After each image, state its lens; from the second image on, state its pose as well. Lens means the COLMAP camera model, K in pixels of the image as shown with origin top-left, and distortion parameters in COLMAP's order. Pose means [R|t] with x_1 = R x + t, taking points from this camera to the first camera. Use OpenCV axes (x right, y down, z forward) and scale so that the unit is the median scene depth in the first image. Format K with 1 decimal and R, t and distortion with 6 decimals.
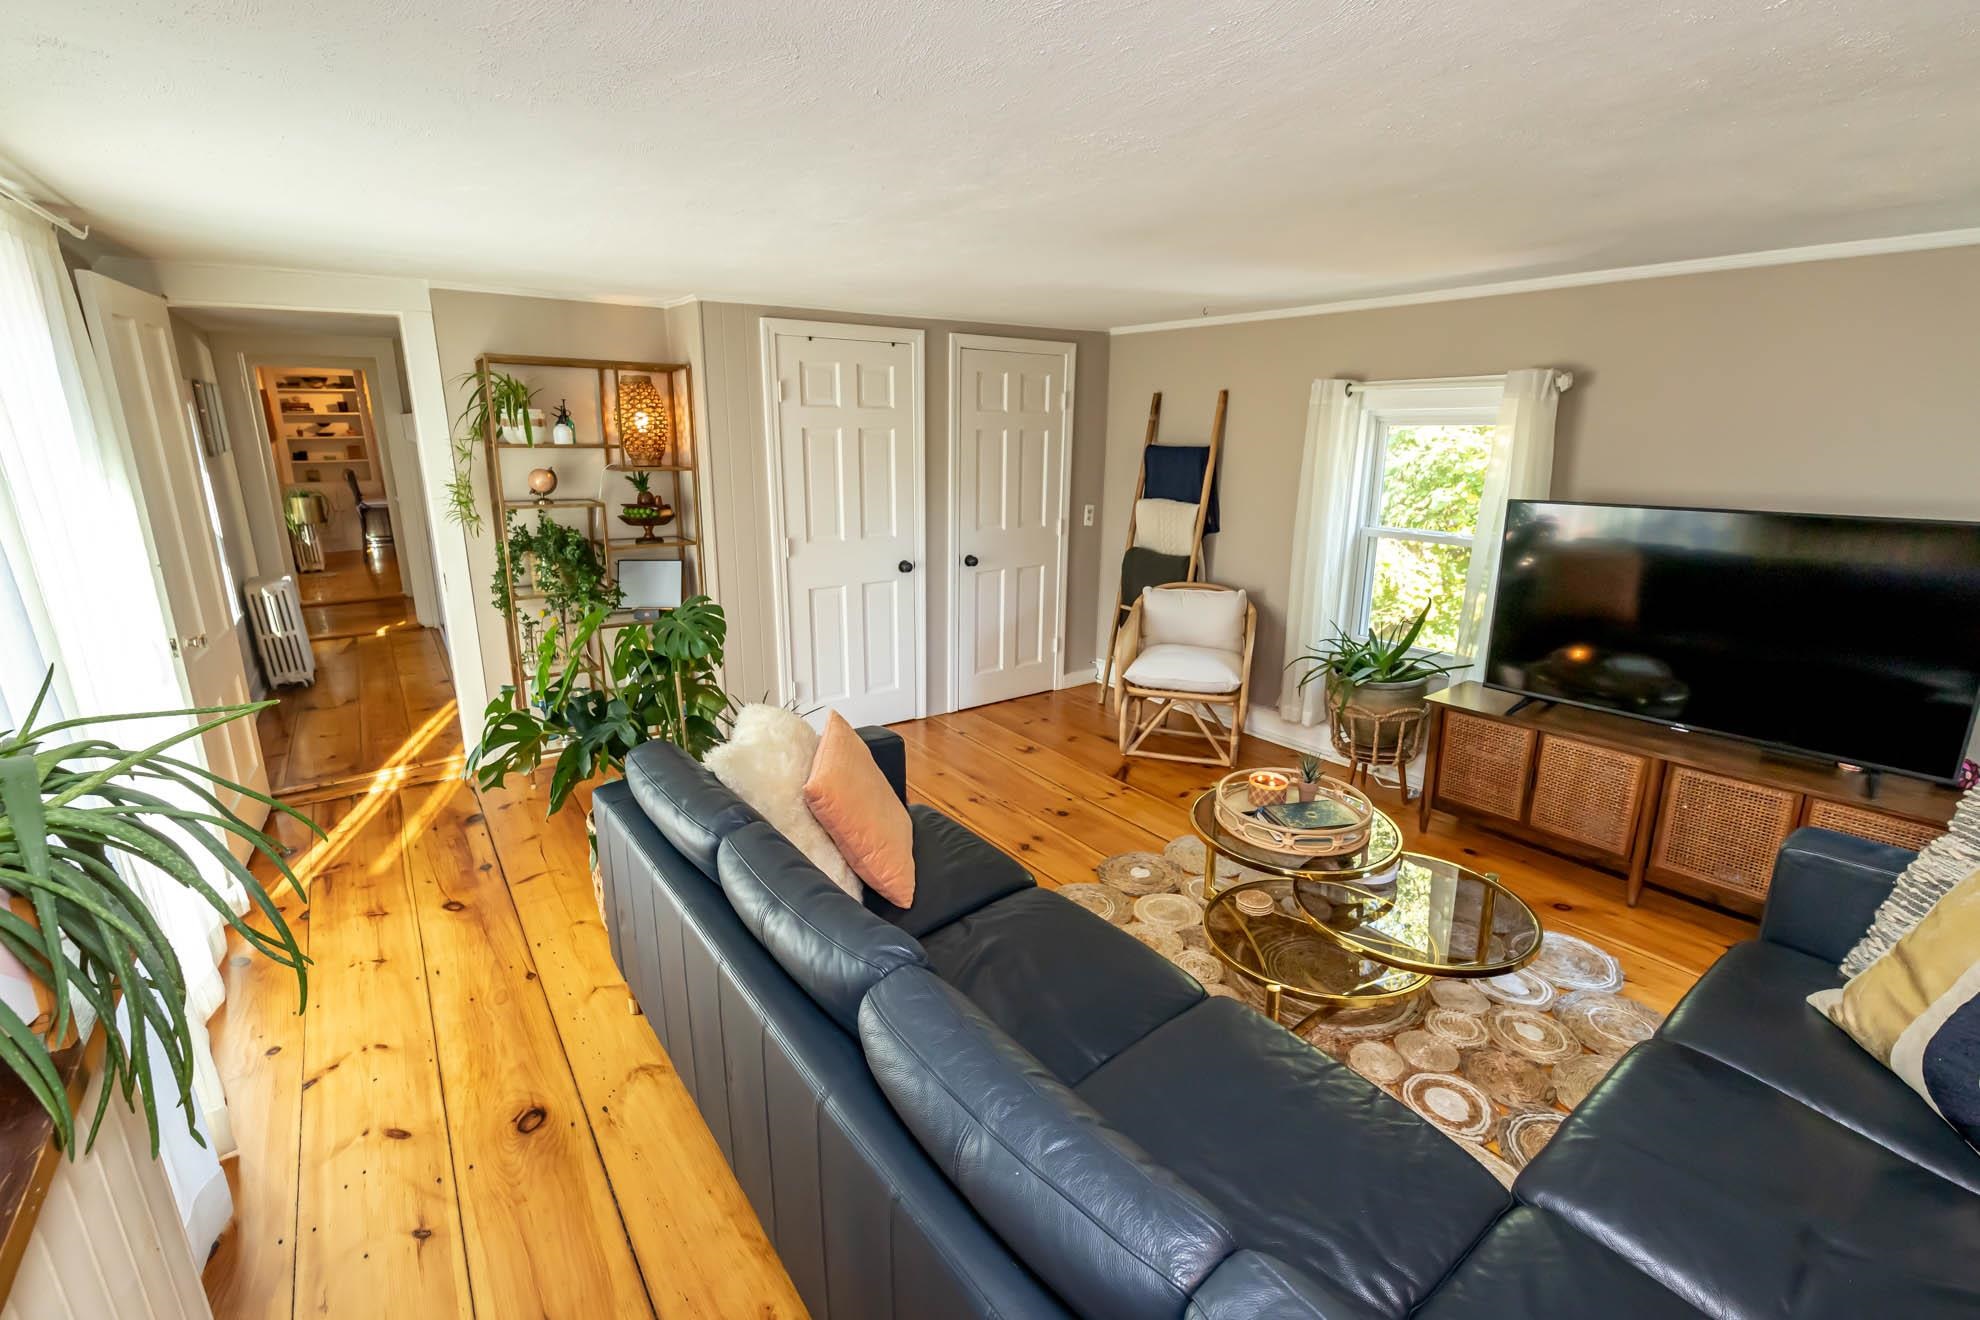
lens RADIAL K [[848.9, 0, 947.3], [0, 848.9, 654.5], [0, 0, 1]] dist [0.013379, 0.000055]
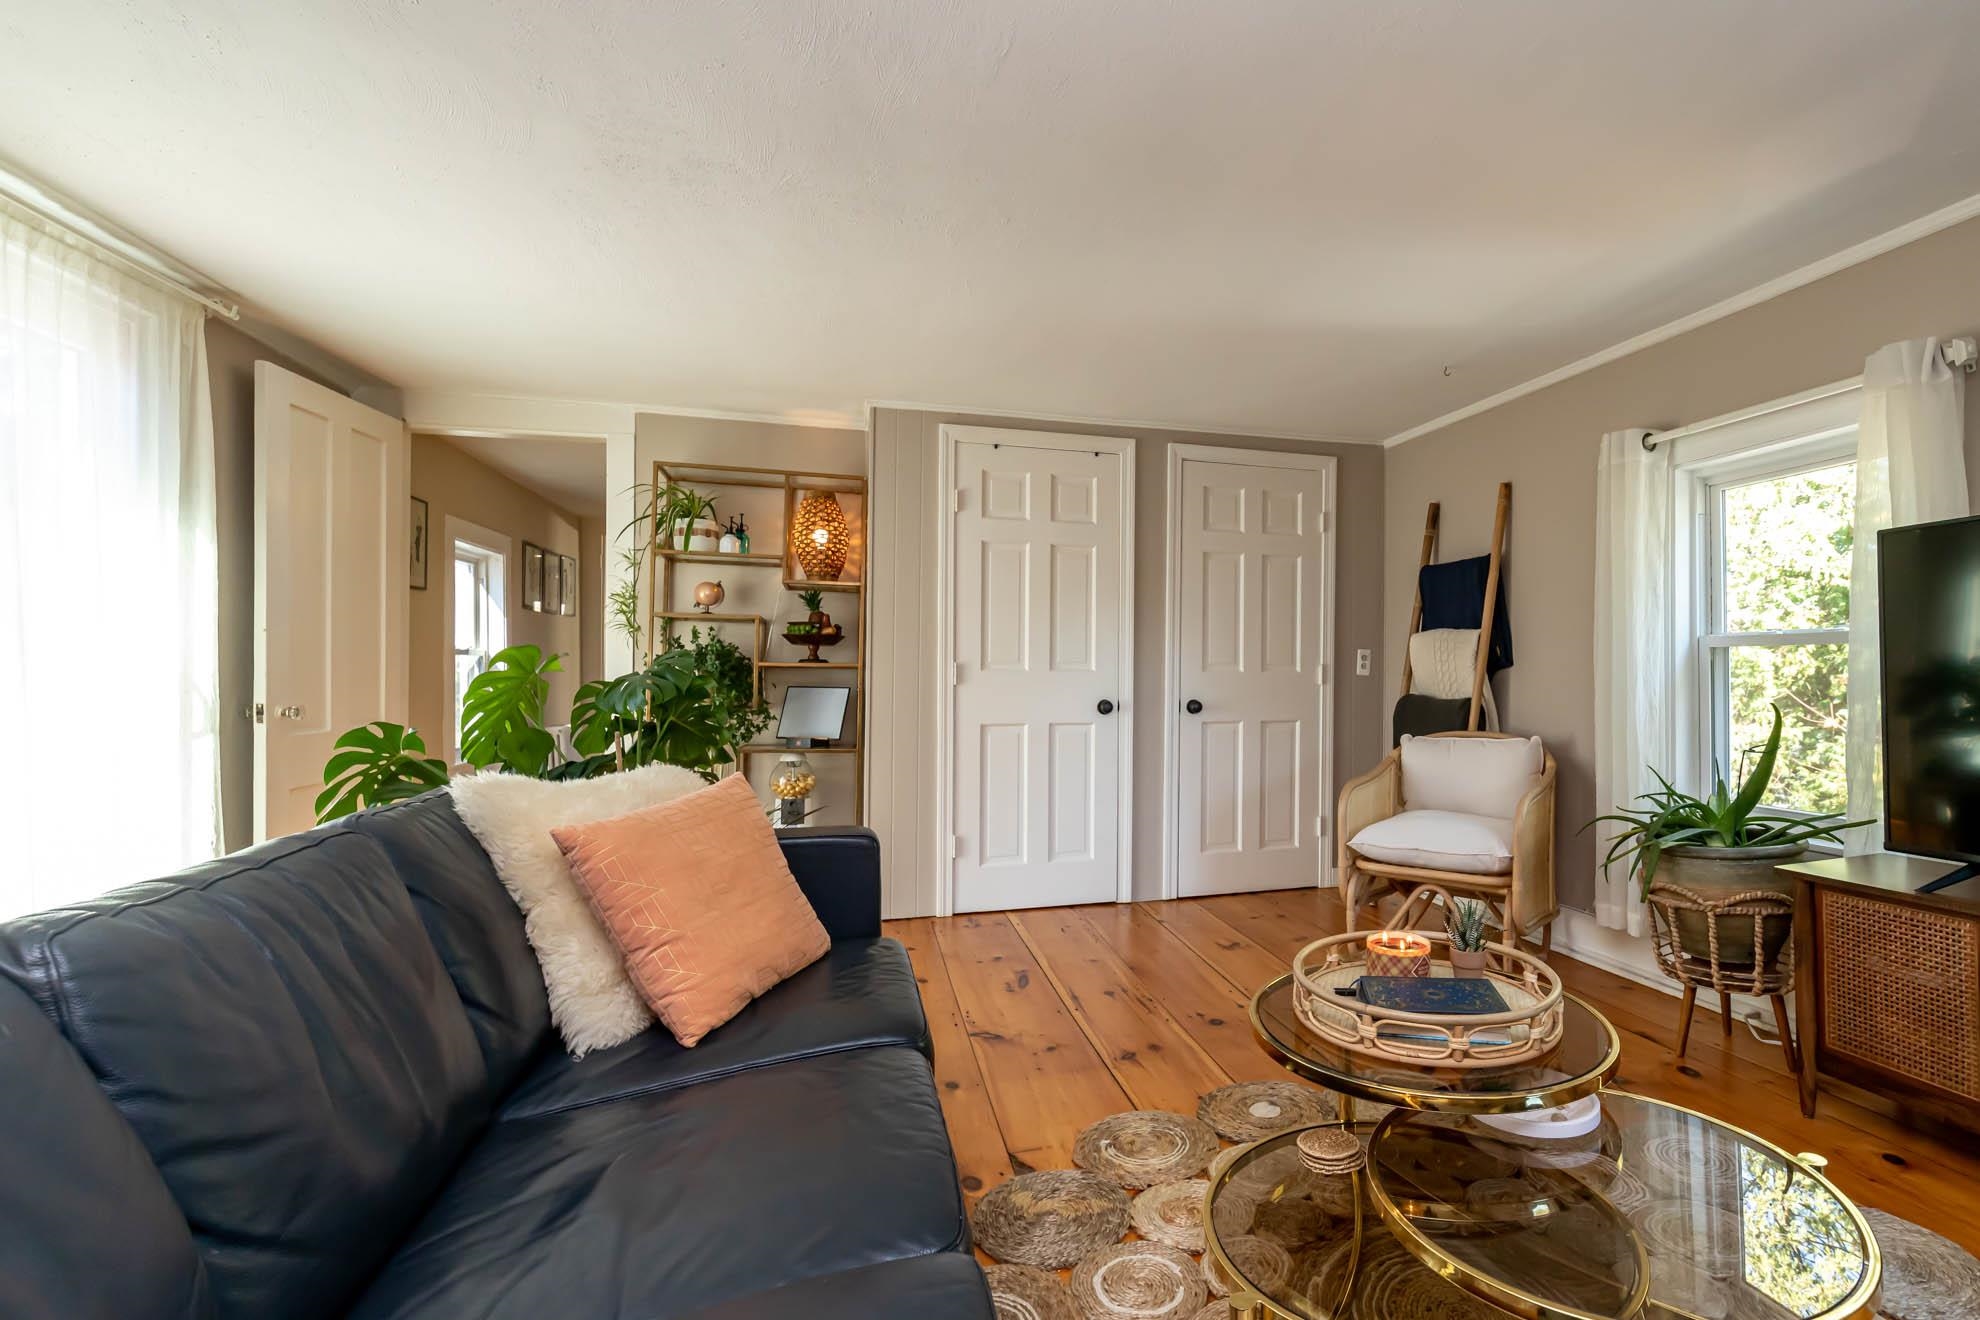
lens RADIAL K [[899.2, 0, 1117.2], [0, 899.2, 684.6], [0, 0, 1]] dist [0.008796, -0.000131]
pose [[0.957587, 0.008192, -0.288027, 0.235197], [-0.077885, 0.969746, -0.231357, 0.085144], [0.277418, 0.243977, 0.929255, 0.200773]]
